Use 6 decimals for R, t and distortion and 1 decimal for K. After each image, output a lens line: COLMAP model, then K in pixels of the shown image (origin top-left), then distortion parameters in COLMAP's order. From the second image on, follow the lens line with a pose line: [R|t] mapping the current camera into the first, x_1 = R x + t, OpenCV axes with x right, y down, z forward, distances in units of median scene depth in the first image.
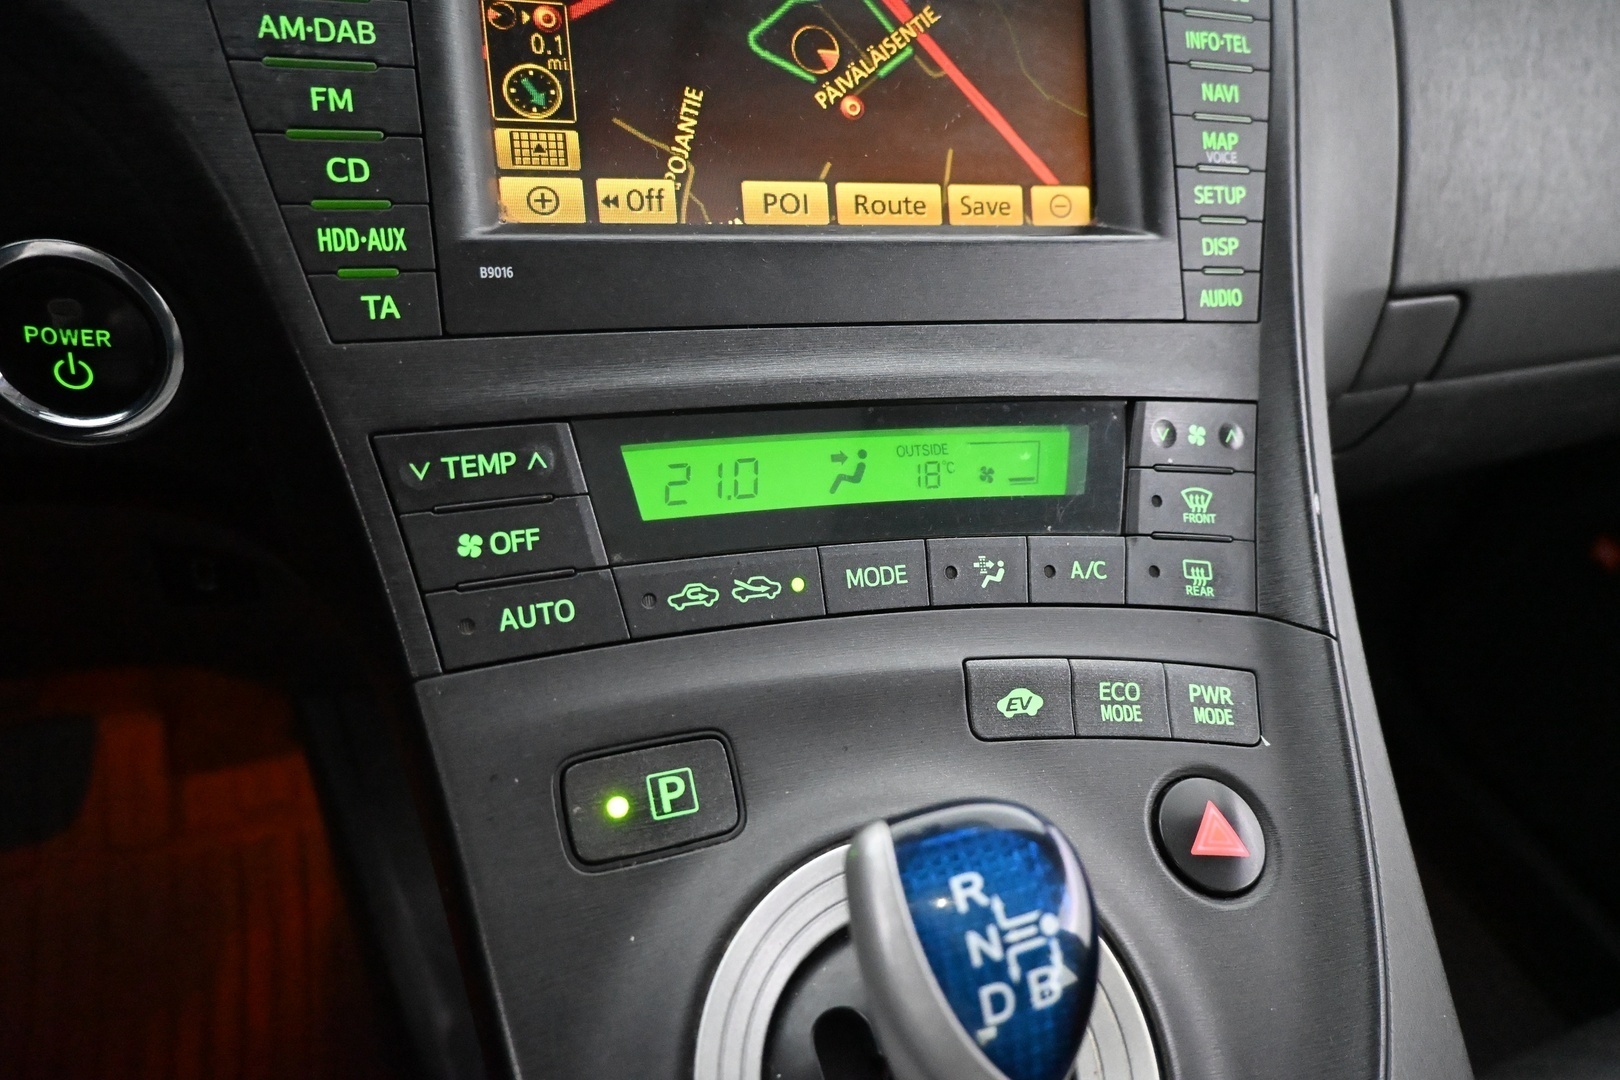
lens RADIAL K [[1117.5, 0, 809.3], [0, 1117.5, 538.5], [0, 0, 1]] dist [0.003932, -0.006904]
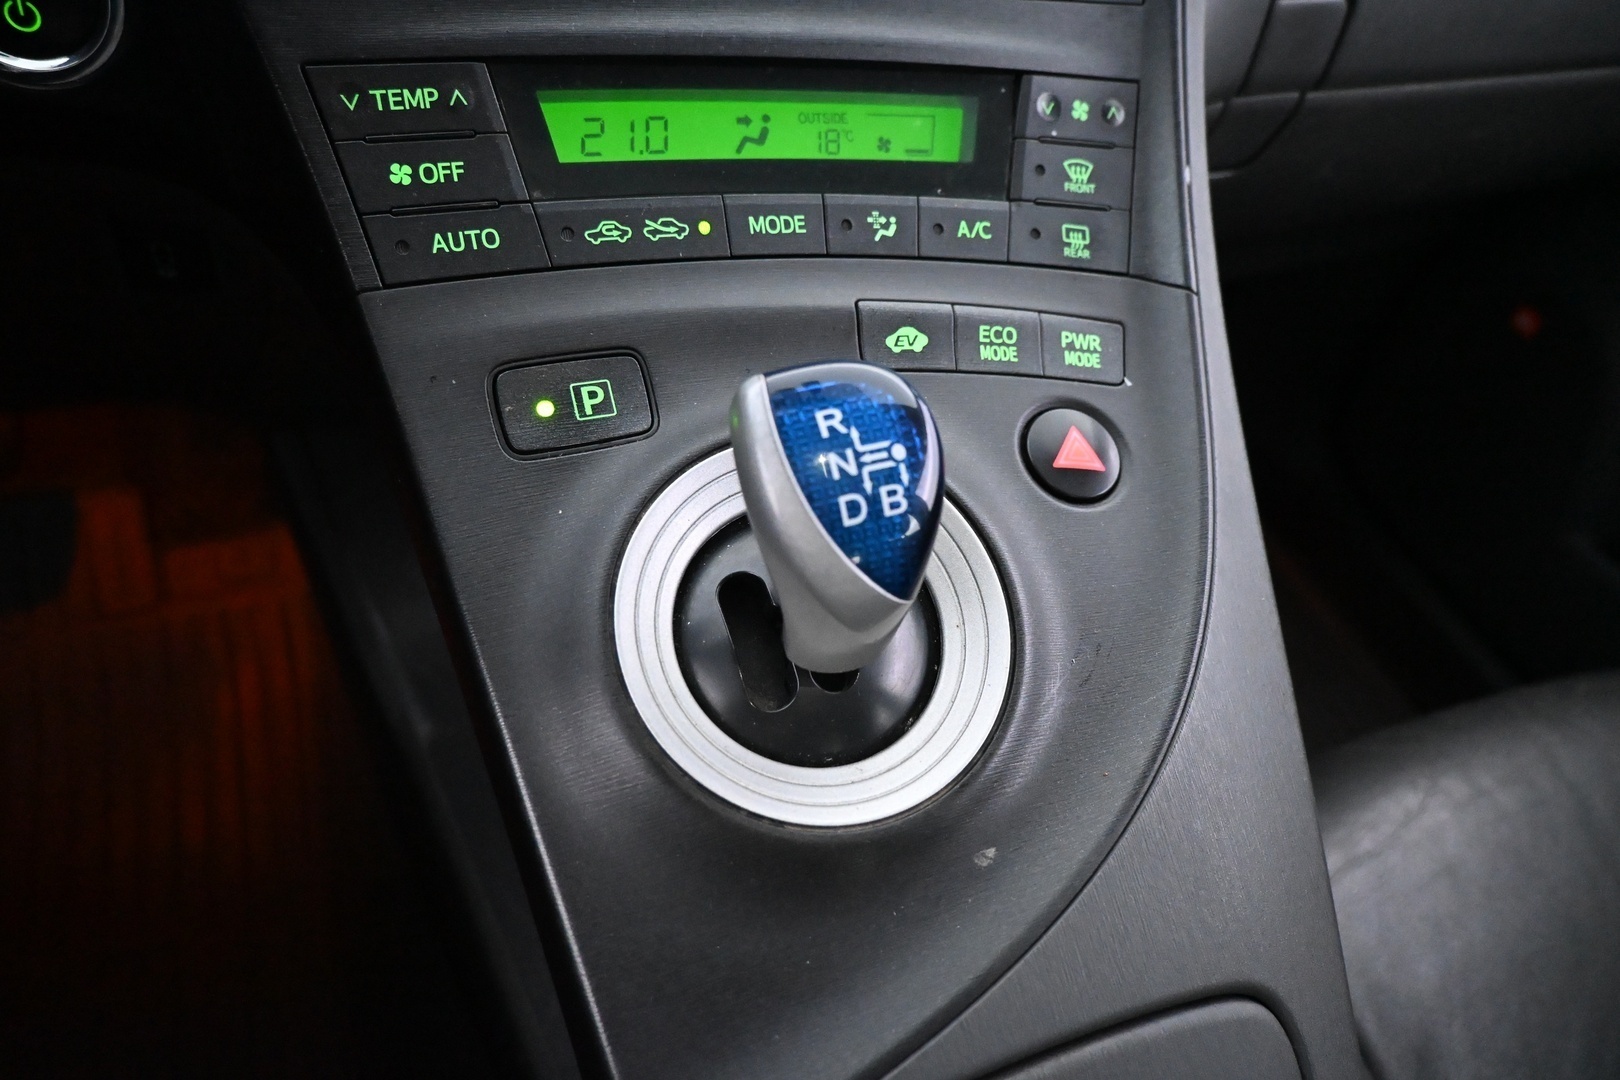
lens RADIAL K [[1117.5, 0, 811.5], [0, 1117.5, 540.7], [0, 0, 1]] dist [0.003932, -0.006904]
pose [[0.999660, -0.015079, 0.021287, 0.066490], [0.011990, 0.990297, 0.138452, 0.192580], [-0.023168, -0.138150, 0.990140, -0.140692]]
